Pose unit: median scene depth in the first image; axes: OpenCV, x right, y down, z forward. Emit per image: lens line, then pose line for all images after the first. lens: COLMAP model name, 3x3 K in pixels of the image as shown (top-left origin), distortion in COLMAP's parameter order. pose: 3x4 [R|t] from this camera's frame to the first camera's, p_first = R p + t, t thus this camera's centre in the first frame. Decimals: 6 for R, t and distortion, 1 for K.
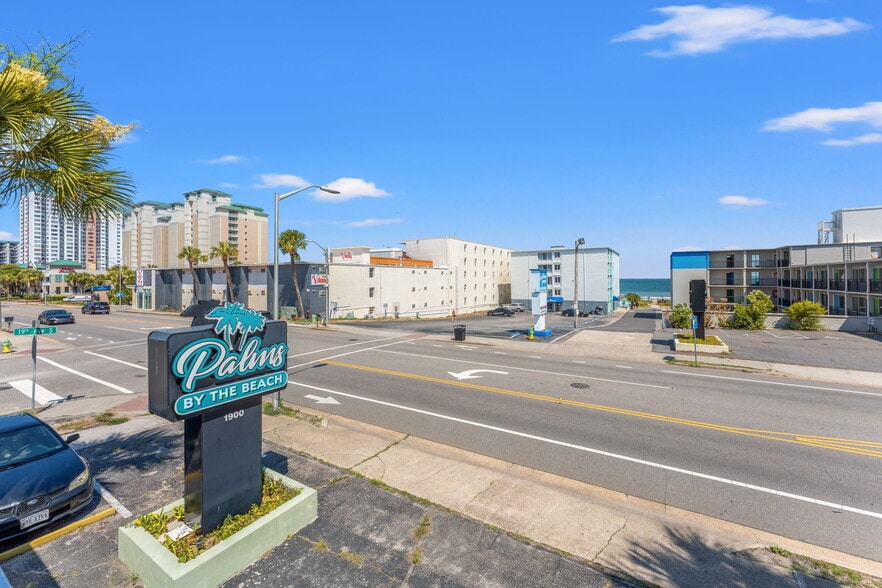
lens RADIAL K [[361.2, 0, 442.9], [0, 361.2, 276.2], [0, 0, 1]] dist [-0.001958, -0.000084]
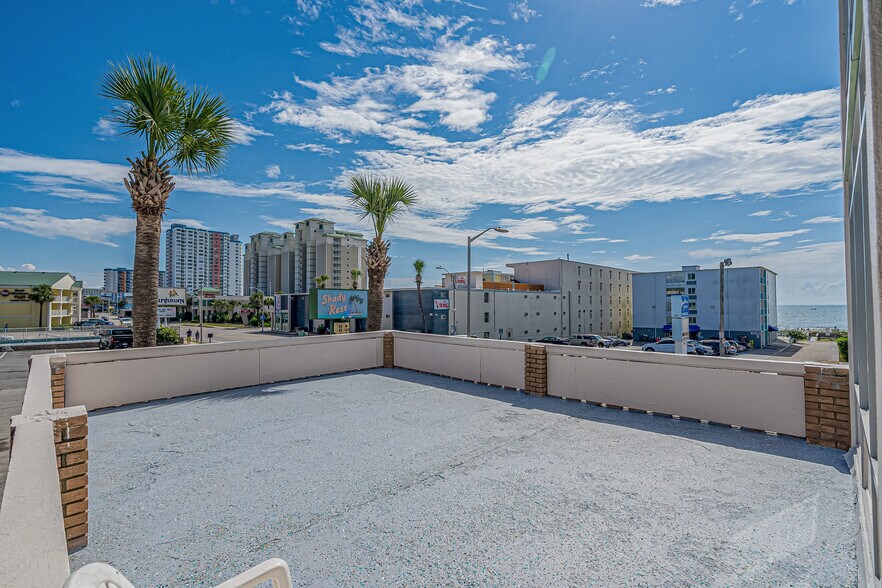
lens RADIAL K [[396.6, 0, 436.6], [0, 396.6, 293.4], [0, 0, 1]] dist [-0.002071, -0.000018]
pose [[0.969685, -0.004699, -0.244314, -0.078295], [0.000340, 0.999840, -0.017880, -0.002288], [0.244359, 0.017255, 0.969531, -0.121064]]
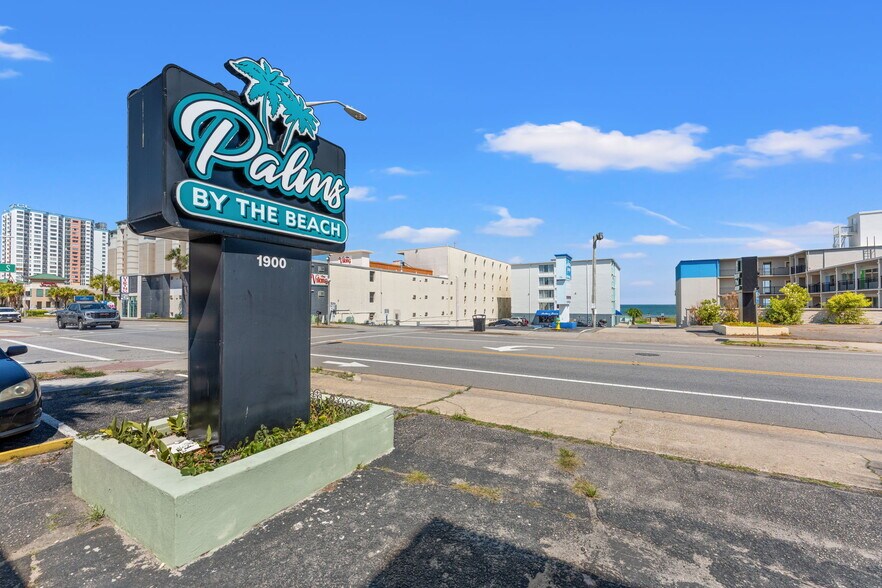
lens RADIAL K [[361.2, 0, 436.7], [0, 361.2, 299.2], [0, 0, 1]] dist [-0.001958, -0.000084]
pose [[0.999914, 0.001974, 0.012951, -0.049280], [-0.001868, 0.999965, -0.008162, 0.071576], [-0.012967, 0.008137, 0.999883, 0.062430]]
